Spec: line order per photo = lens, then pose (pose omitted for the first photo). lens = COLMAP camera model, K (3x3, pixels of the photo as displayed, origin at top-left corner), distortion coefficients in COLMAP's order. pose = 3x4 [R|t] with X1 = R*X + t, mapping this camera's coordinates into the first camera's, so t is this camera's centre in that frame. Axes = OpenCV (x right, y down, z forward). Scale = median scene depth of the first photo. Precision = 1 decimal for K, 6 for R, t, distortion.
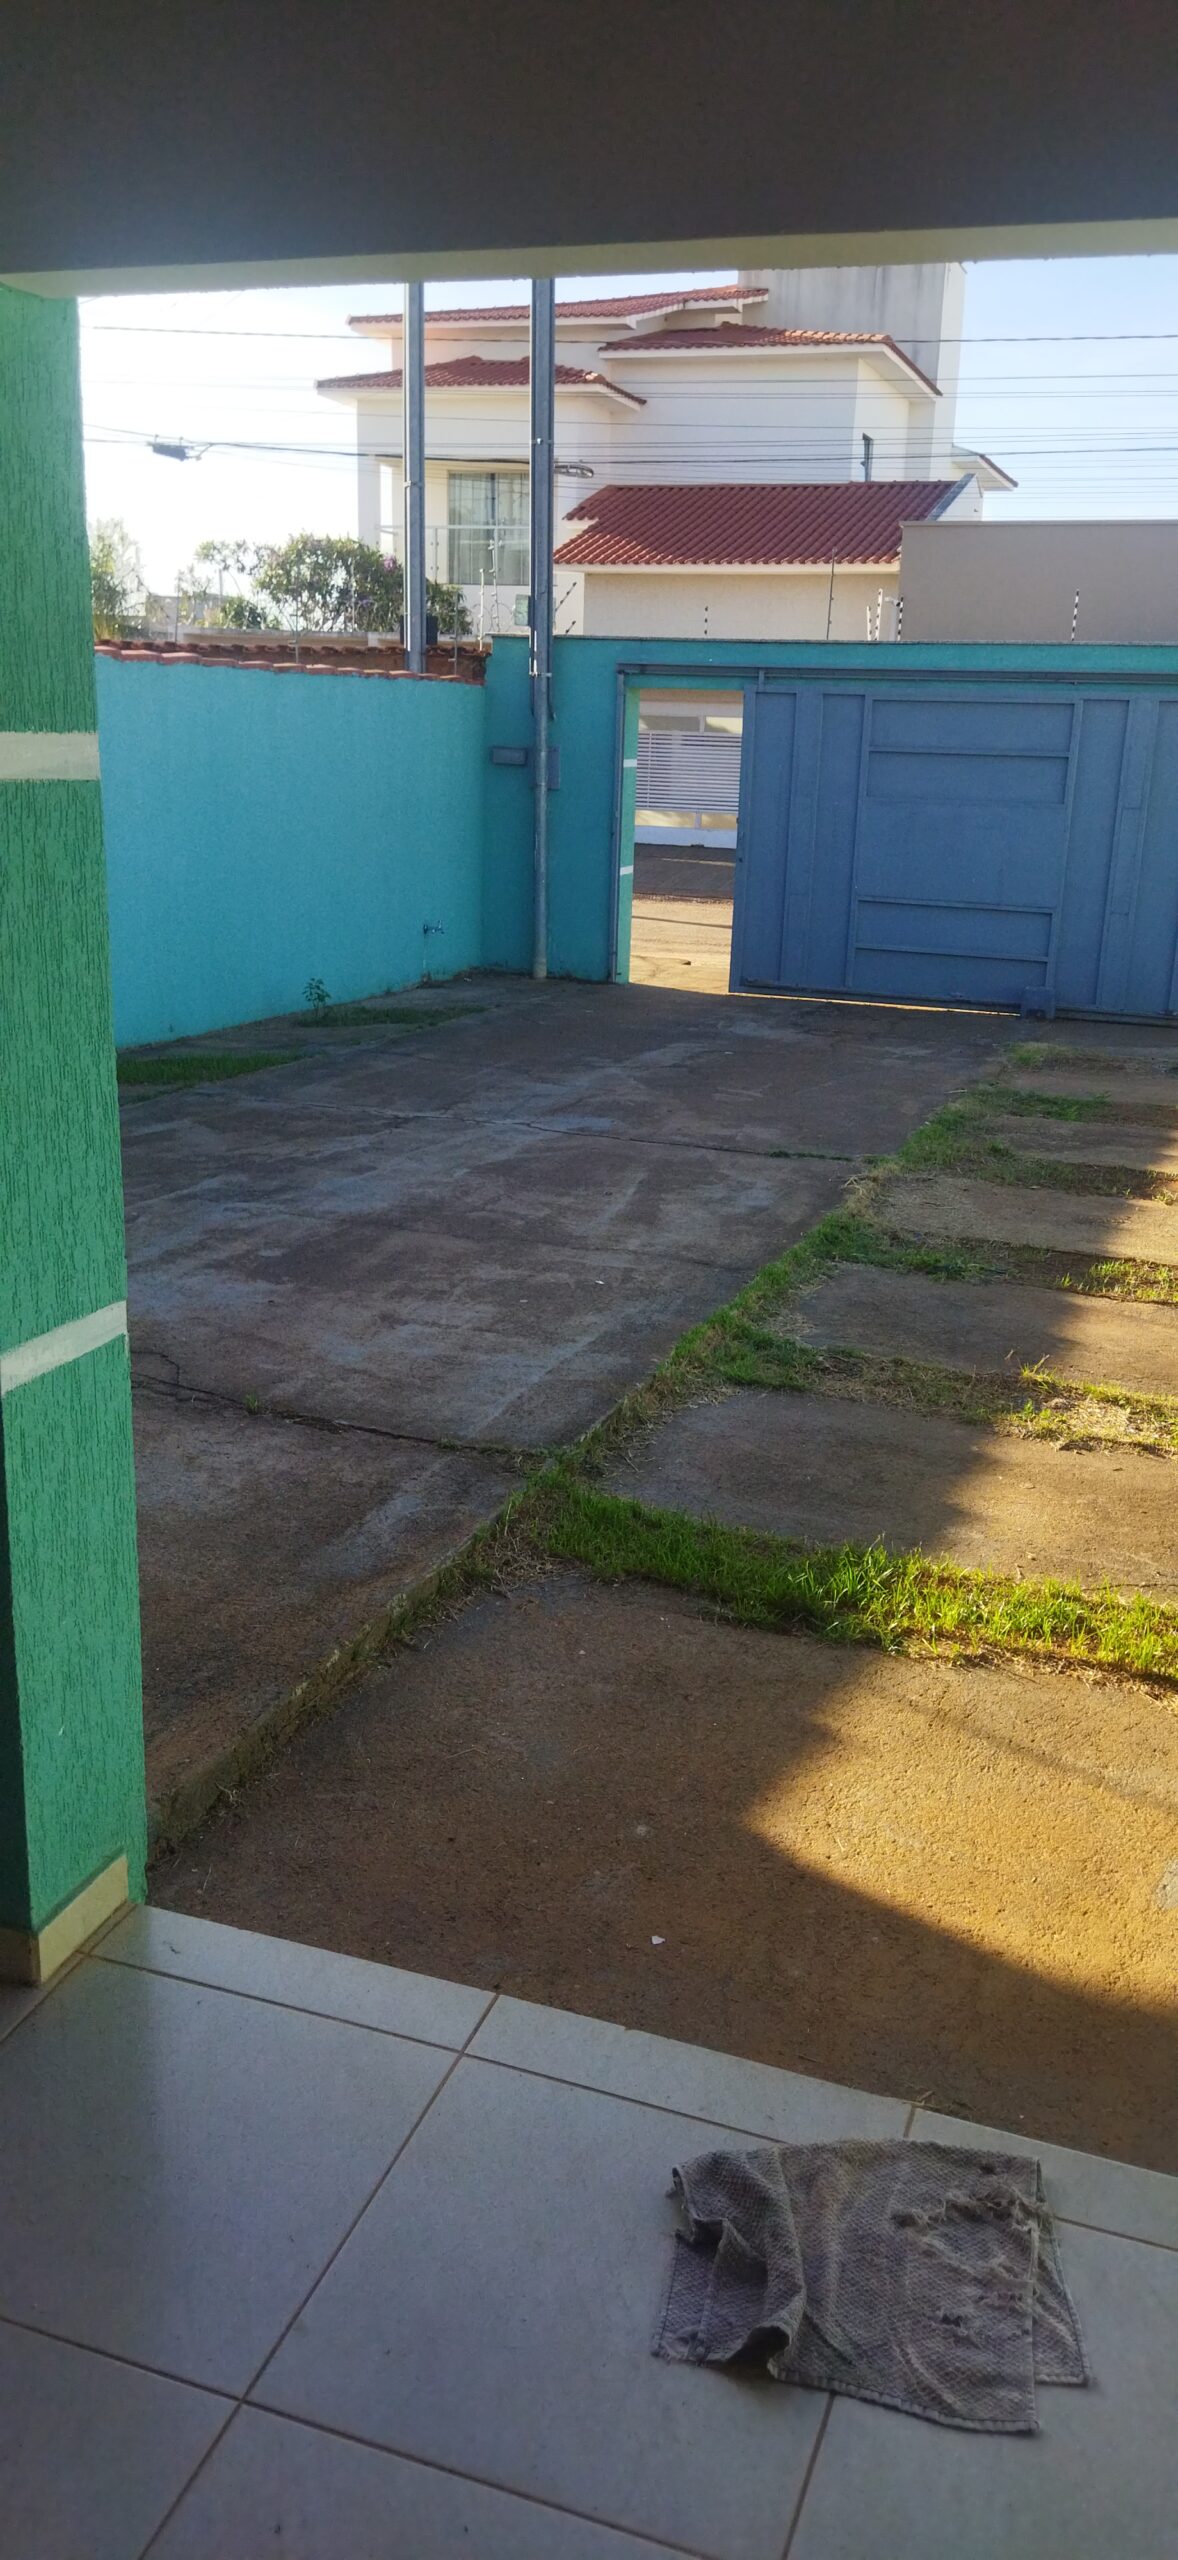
lens RADIAL K [[1902.4, 0, 589.0], [0, 1902.4, 1280.0], [0, 0, 1]] dist [0.098311, -0.115044]
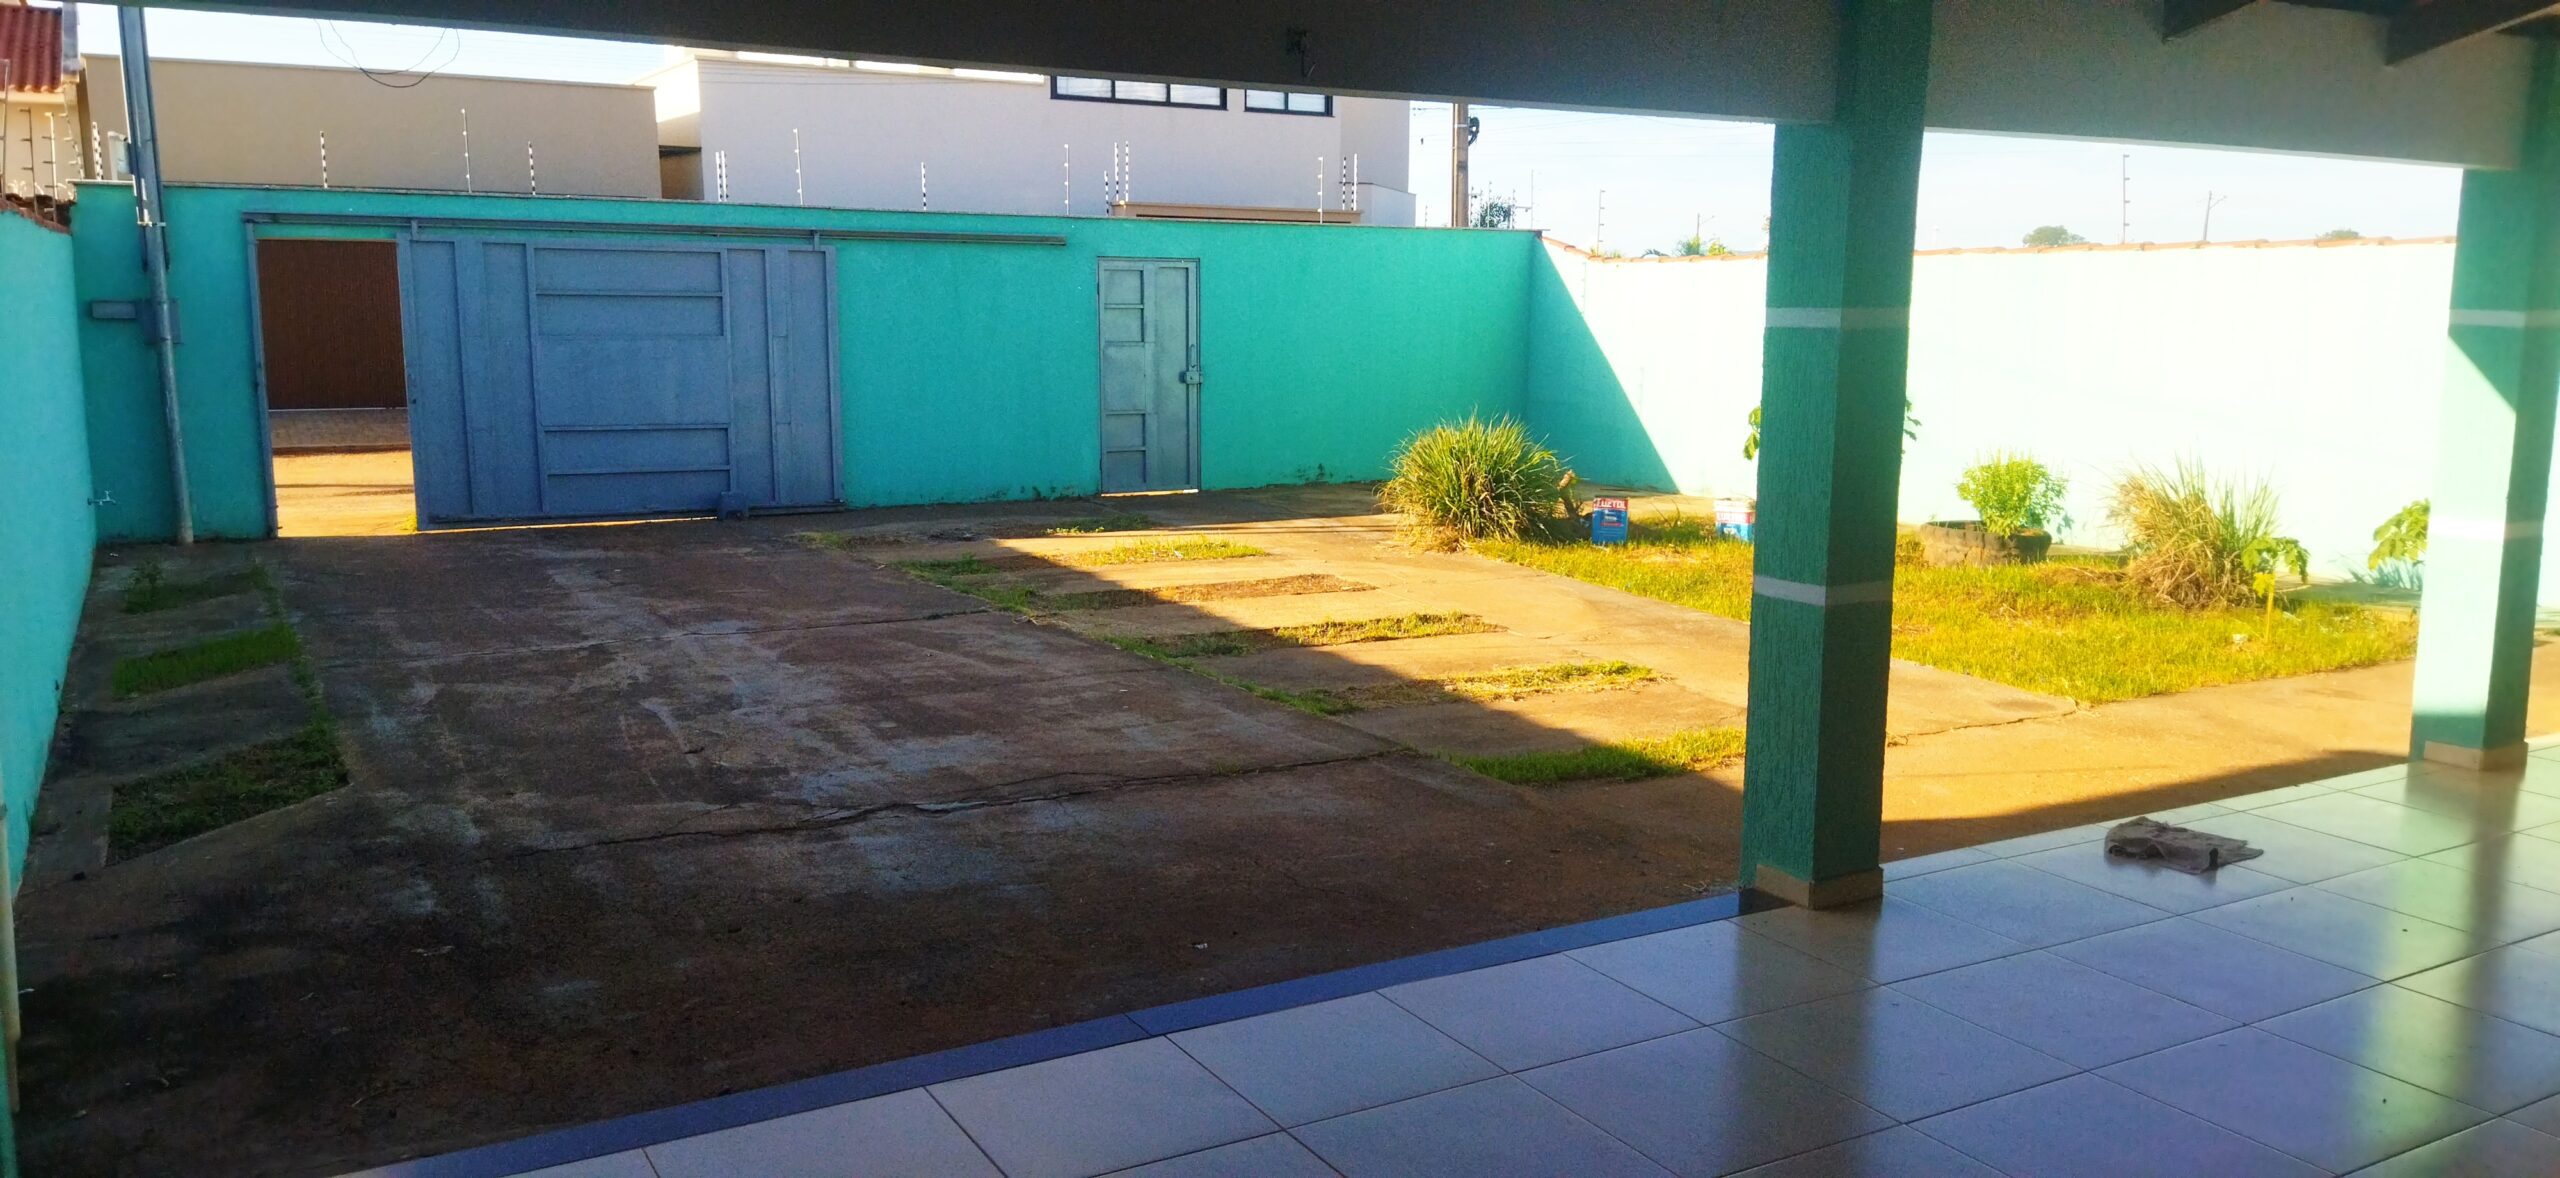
lens RADIAL K [[1902.4, 0, 1280.0], [0, 1902.4, 589.0], [0, 0, 1]] dist [0.098311, -0.115044]
pose [[0.652797, -0.146308, 0.743270, -0.404647], [0.224050, 0.974565, -0.004941, -0.016517], [-0.723642, 0.169755, 0.668974, 0.005597]]
